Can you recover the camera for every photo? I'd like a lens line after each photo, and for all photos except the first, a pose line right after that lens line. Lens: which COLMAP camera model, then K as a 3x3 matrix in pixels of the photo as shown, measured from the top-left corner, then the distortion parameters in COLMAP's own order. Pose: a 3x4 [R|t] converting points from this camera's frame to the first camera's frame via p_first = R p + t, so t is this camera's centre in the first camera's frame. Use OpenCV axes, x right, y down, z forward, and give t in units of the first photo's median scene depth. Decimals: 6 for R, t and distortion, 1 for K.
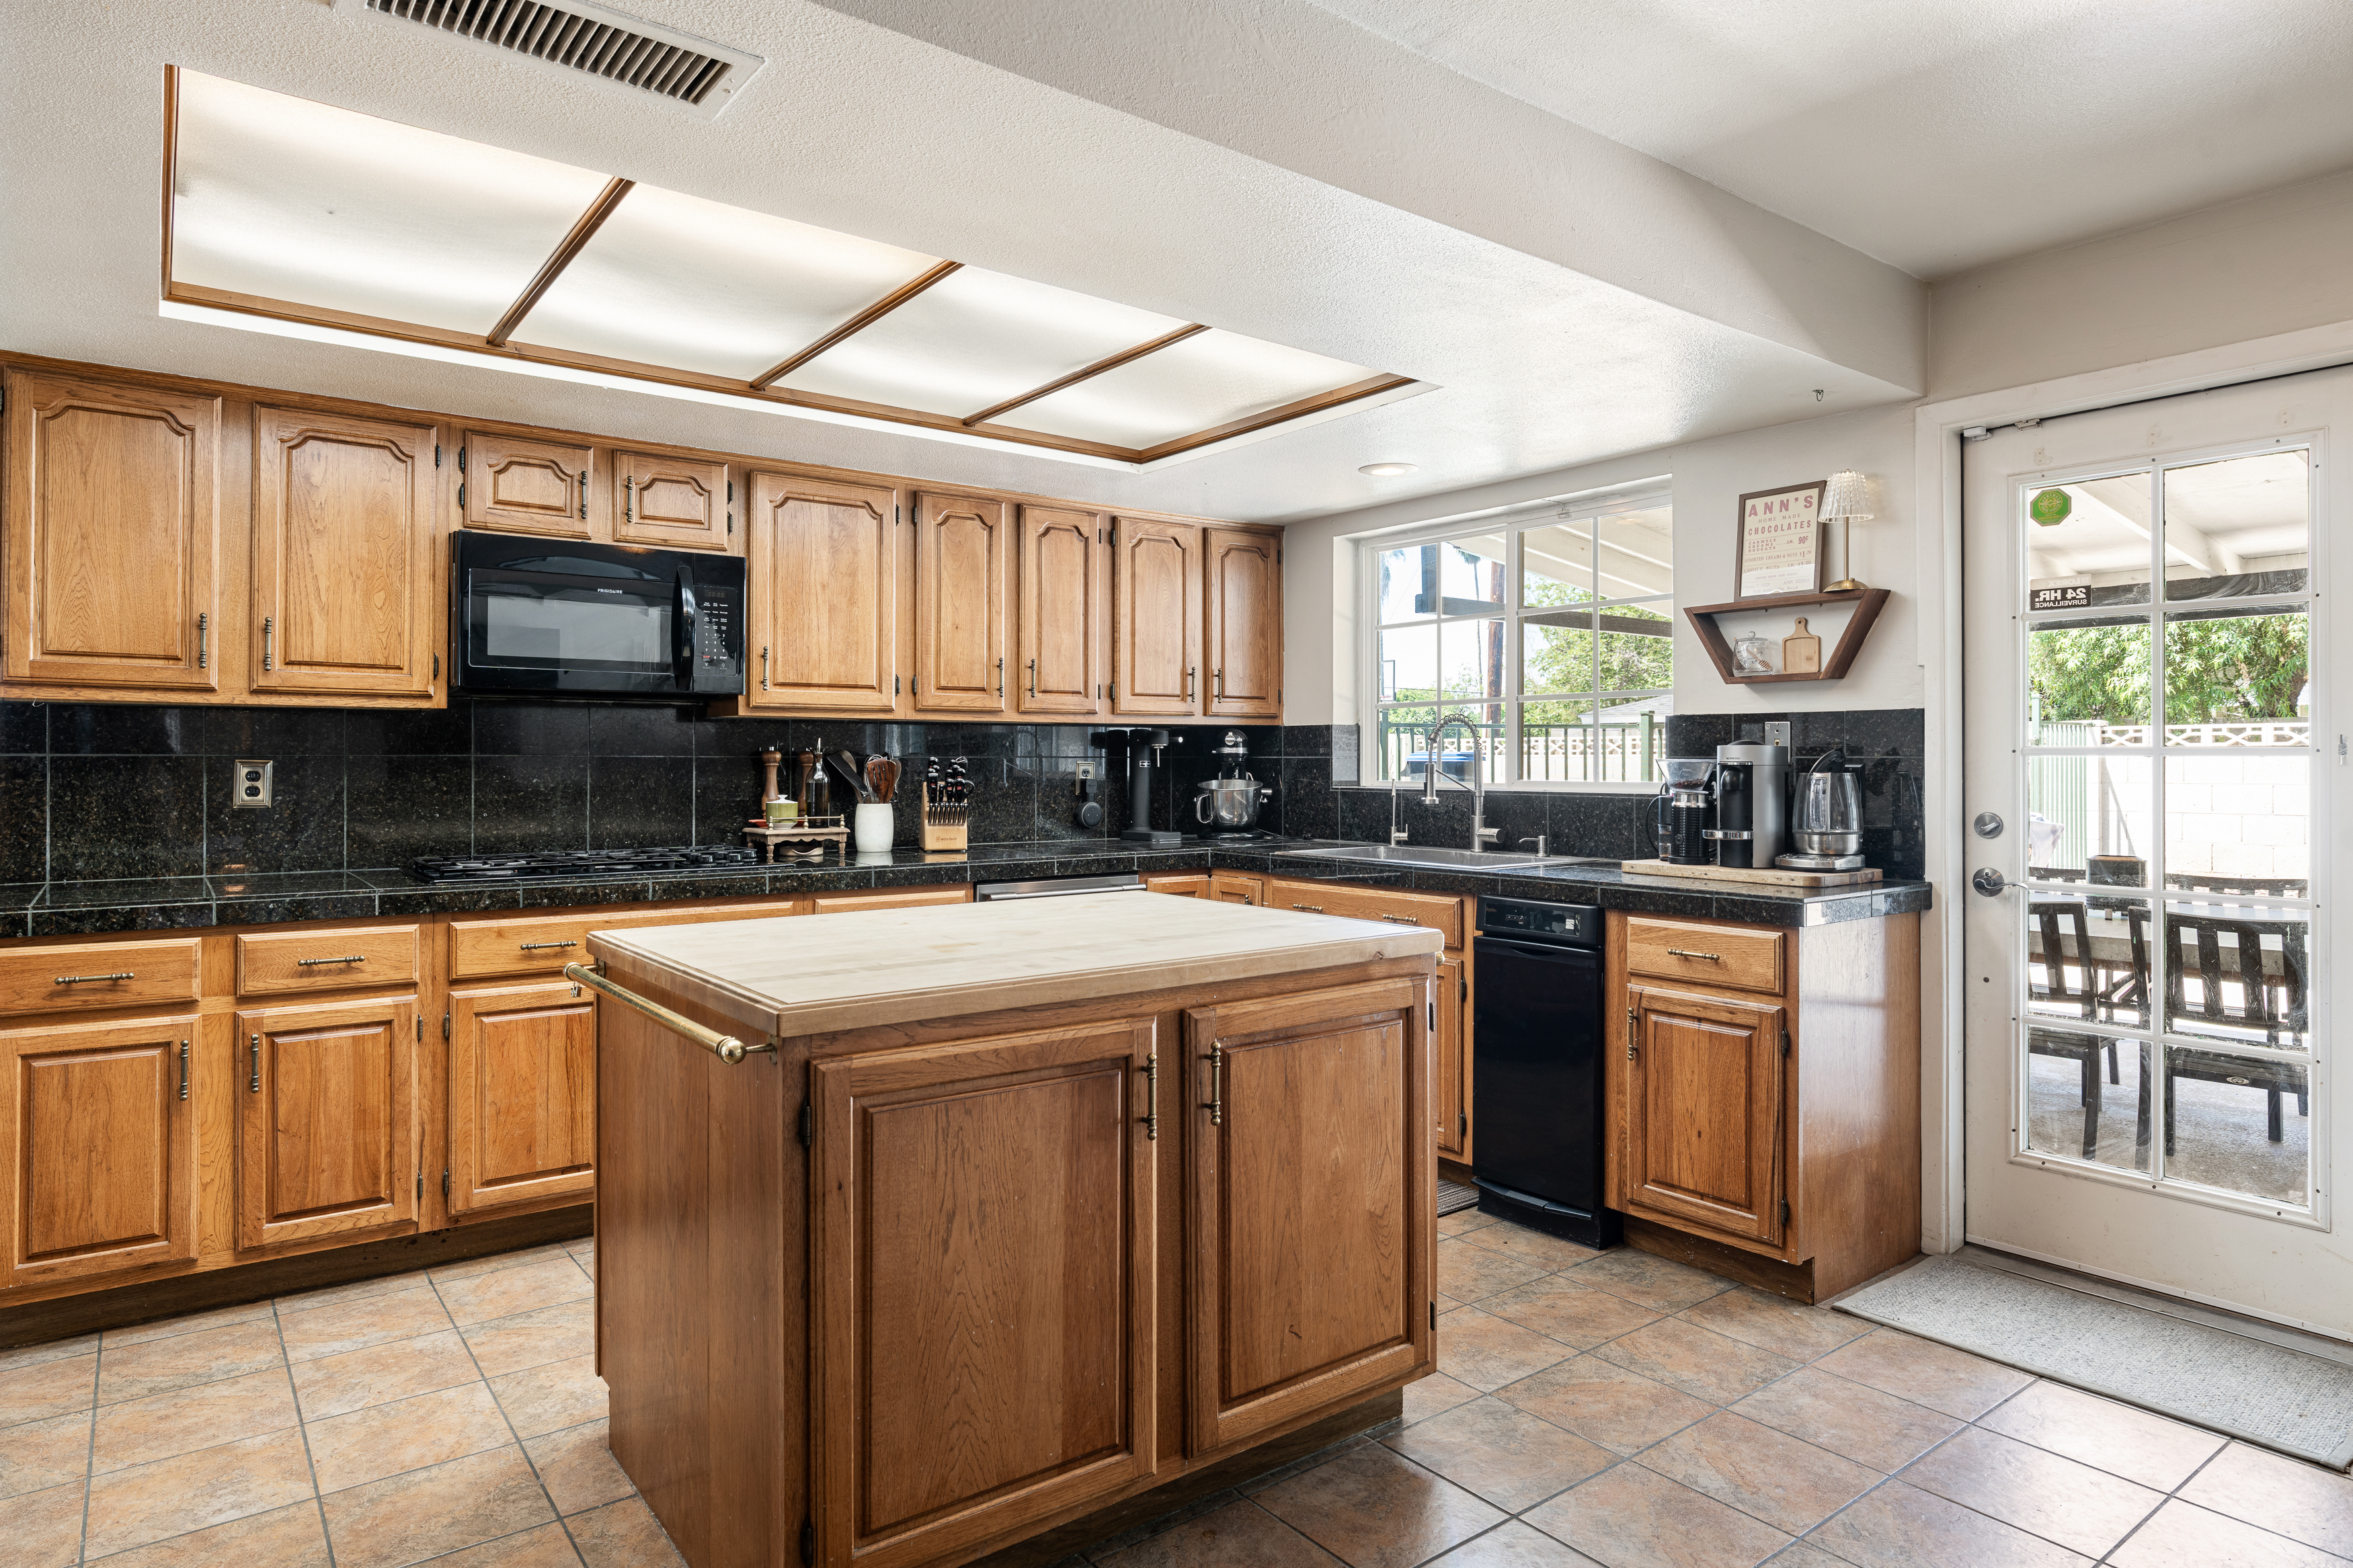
lens RADIAL K [[1354.3, 0, 1179.3], [0, 1354.3, 750.6], [0, 0, 1]] dist [-0.004704, -0.001566]
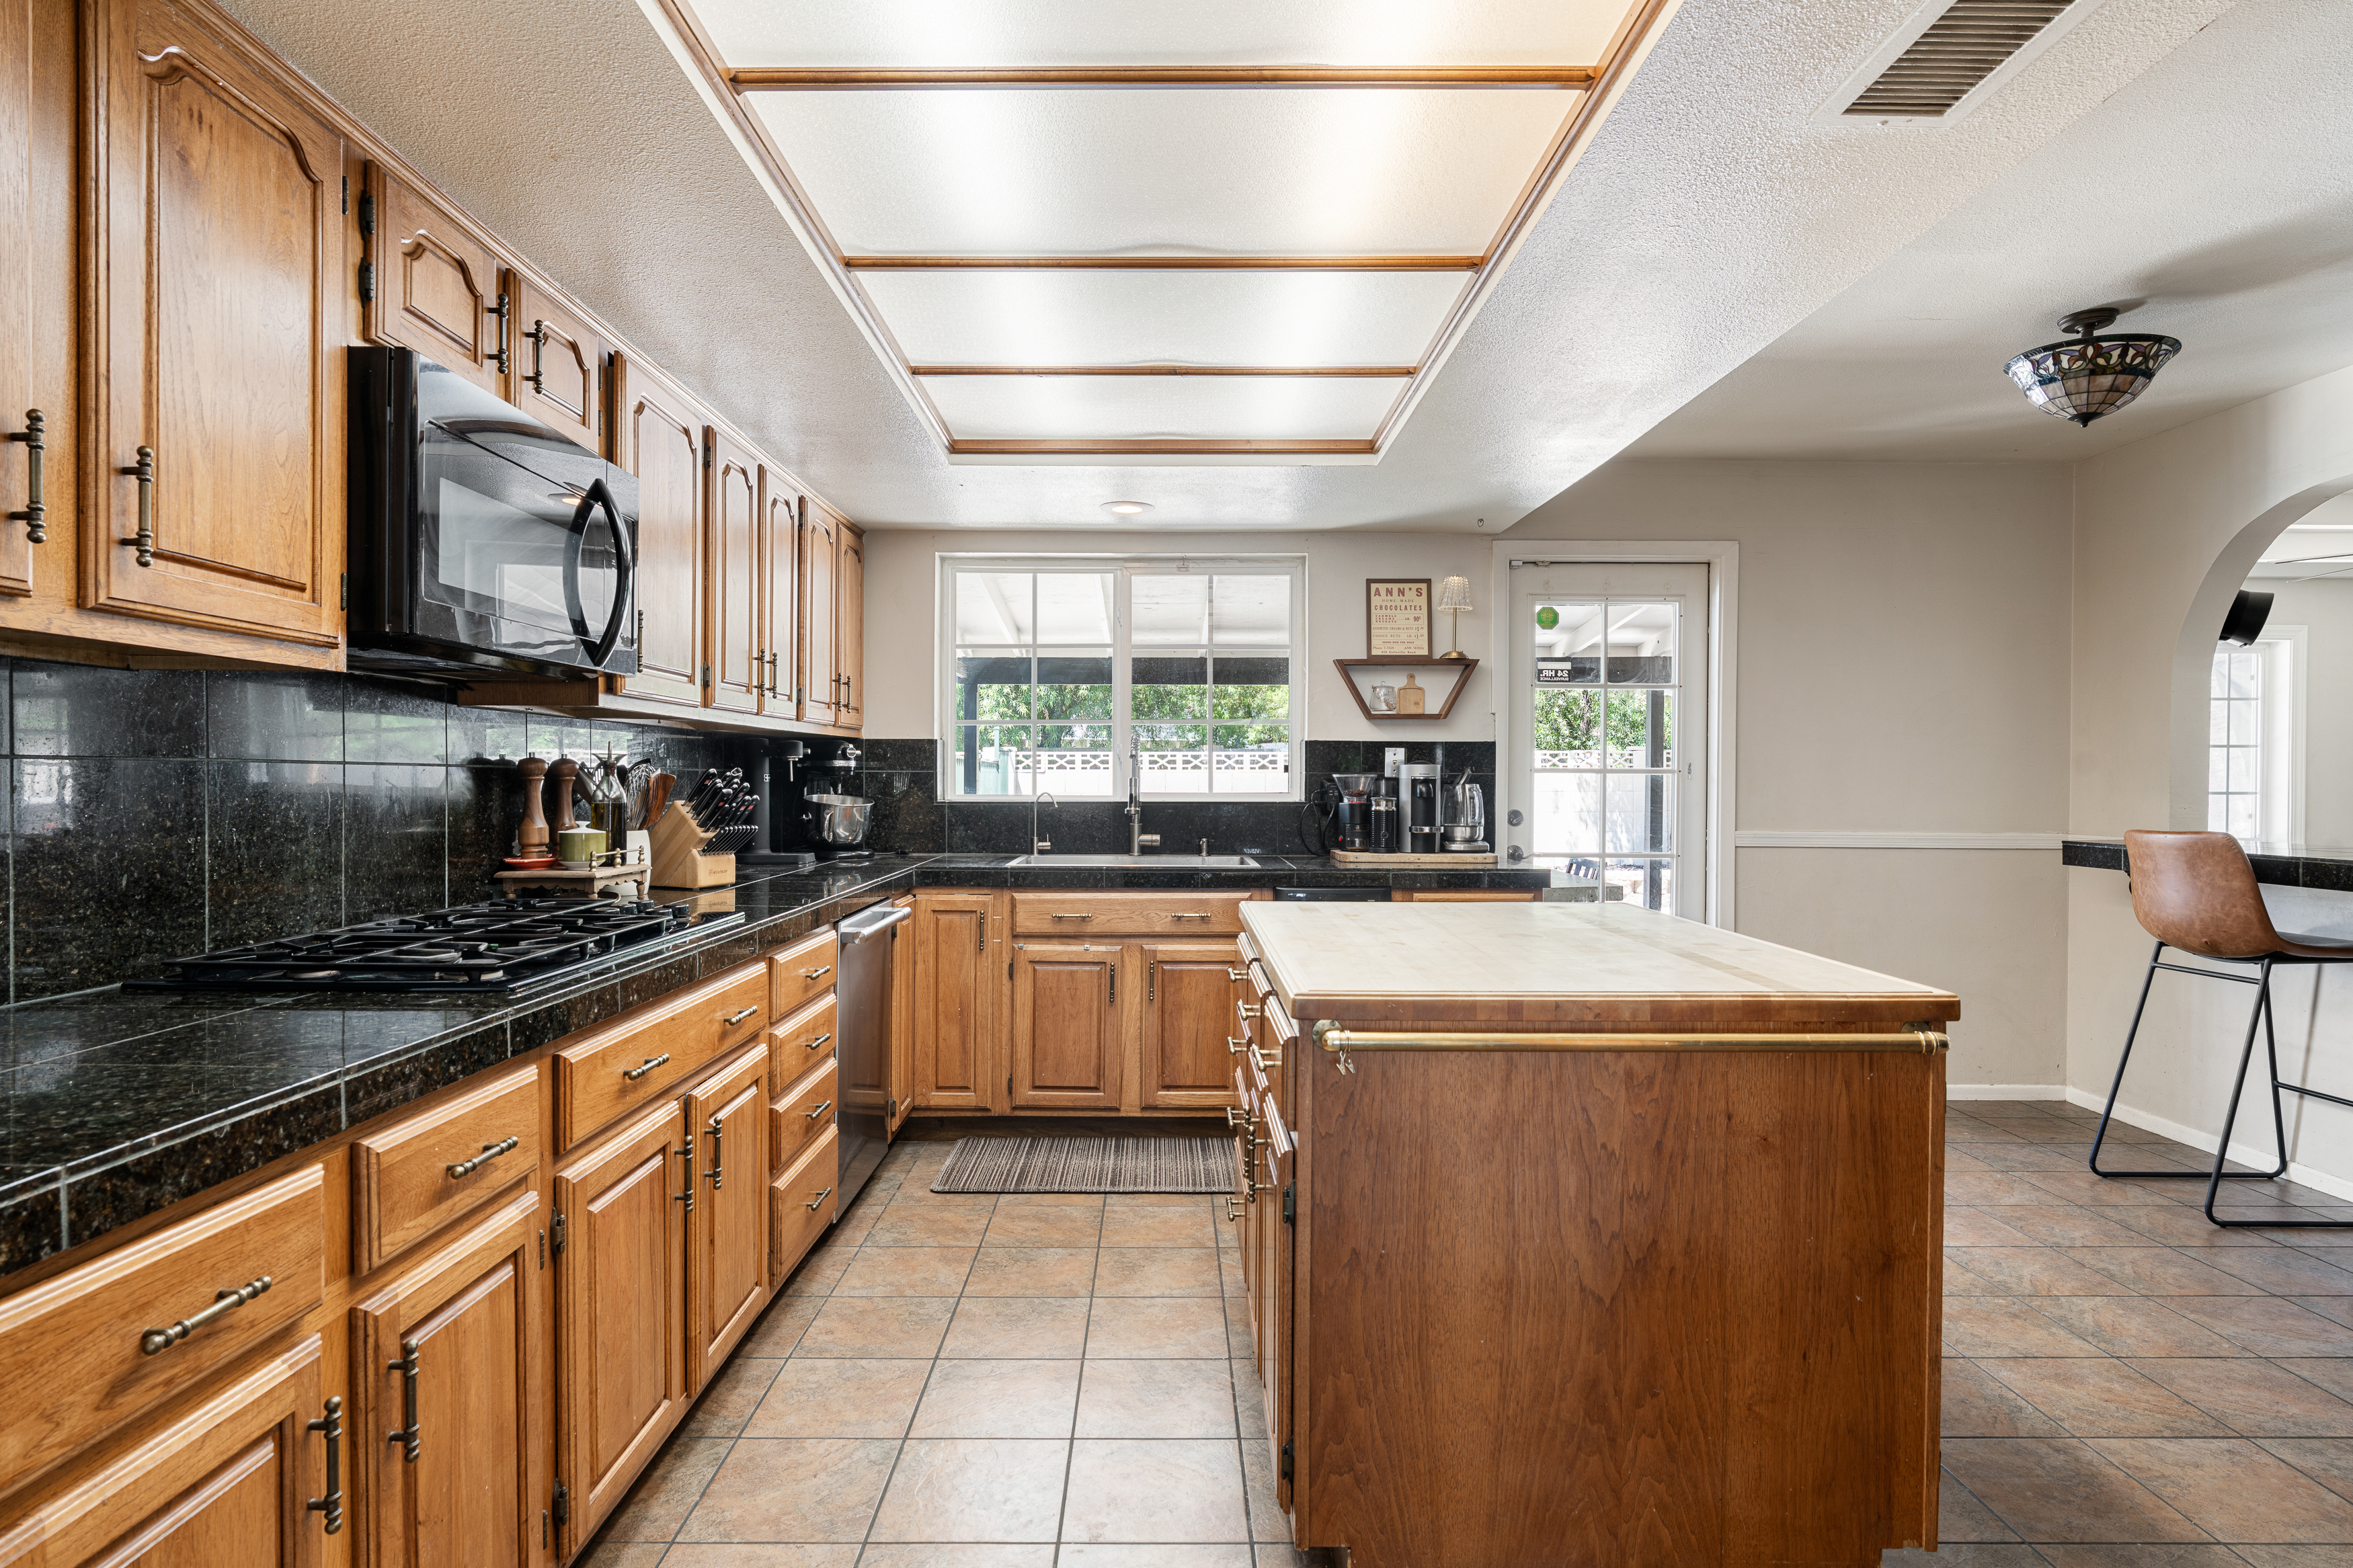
lens RADIAL K [[1233.6, 0, 1176.5], [0, 1233.6, 784.0], [0, 0, 1]] dist [0.000687, 0.000589]
pose [[0.604071, -0.003347, 0.796923, -0.639831], [-0.008462, 0.999908, 0.010614, 0.003698], [-0.796885, -0.013155, 0.603987, 0.382259]]
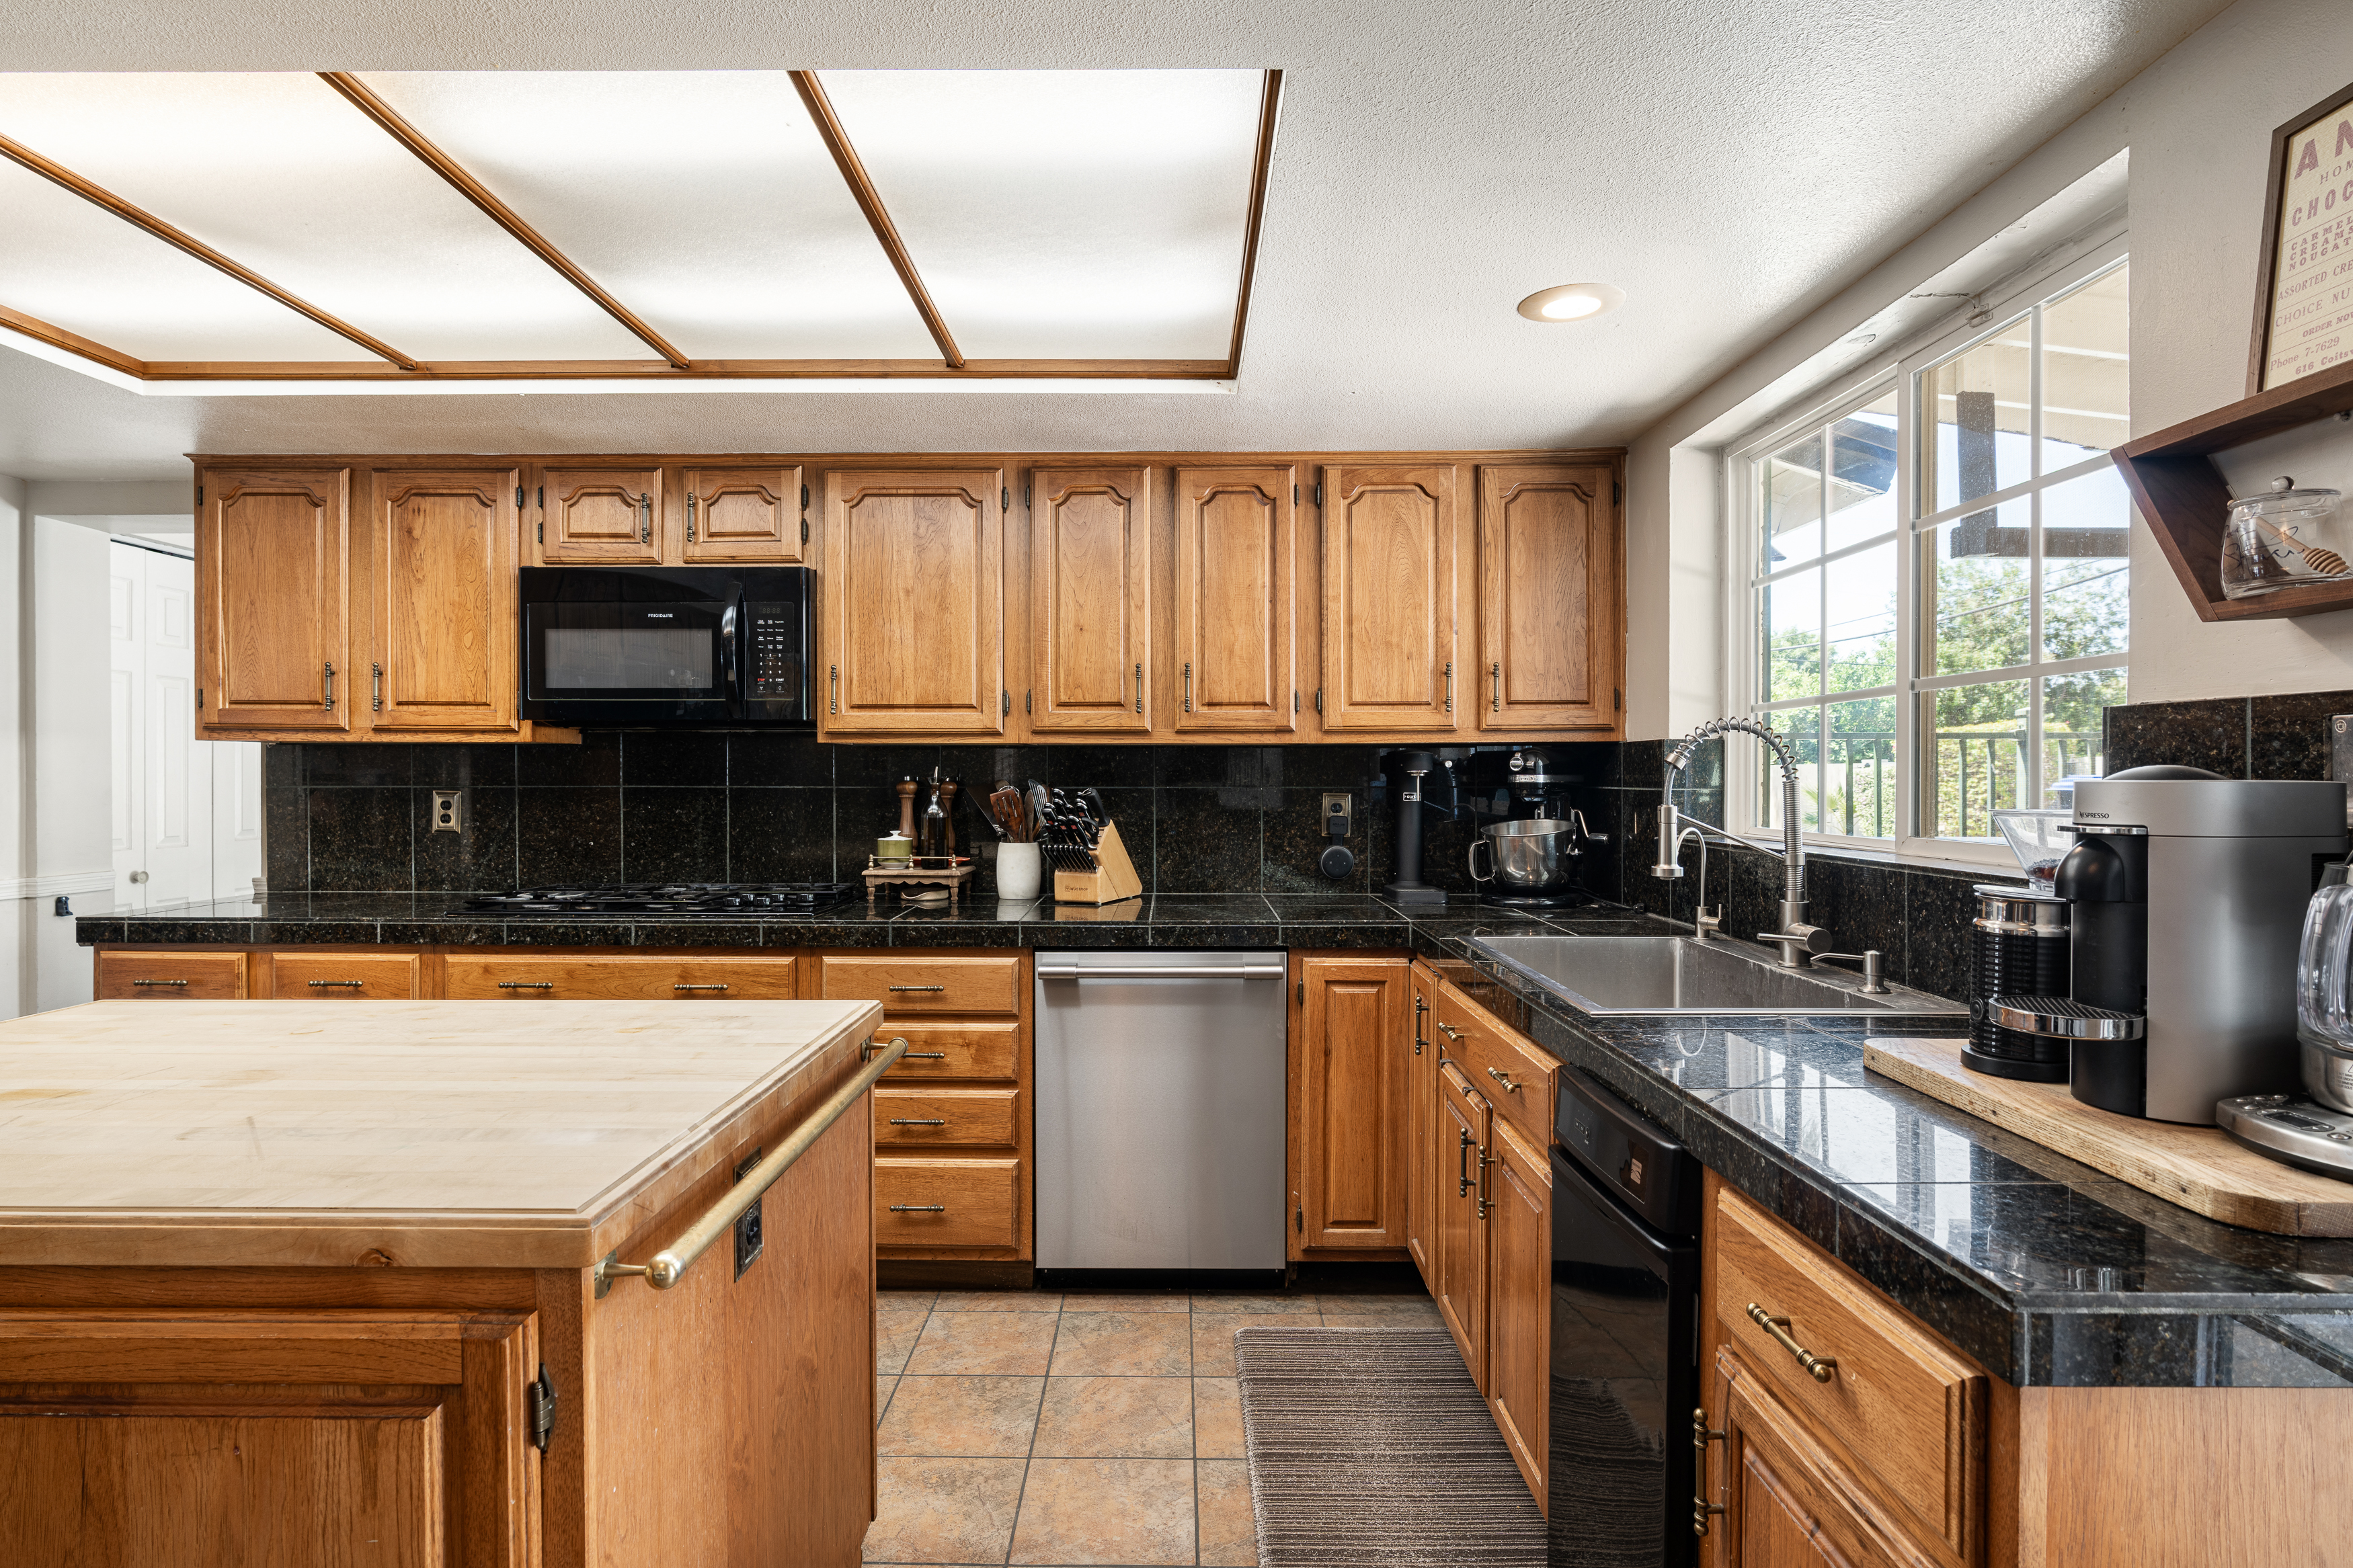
lens RADIAL K [[1218.2, 0, 1165.2], [0, 1218.2, 779.8], [0, 0, 1]] dist [-0.005200, -0.001153]
pose [[0.784983, 0.001649, -0.619516, 0.357345], [0.004123, 0.999960, 0.007886, -0.006631], [0.619504, -0.008745, 0.784945, 0.498026]]
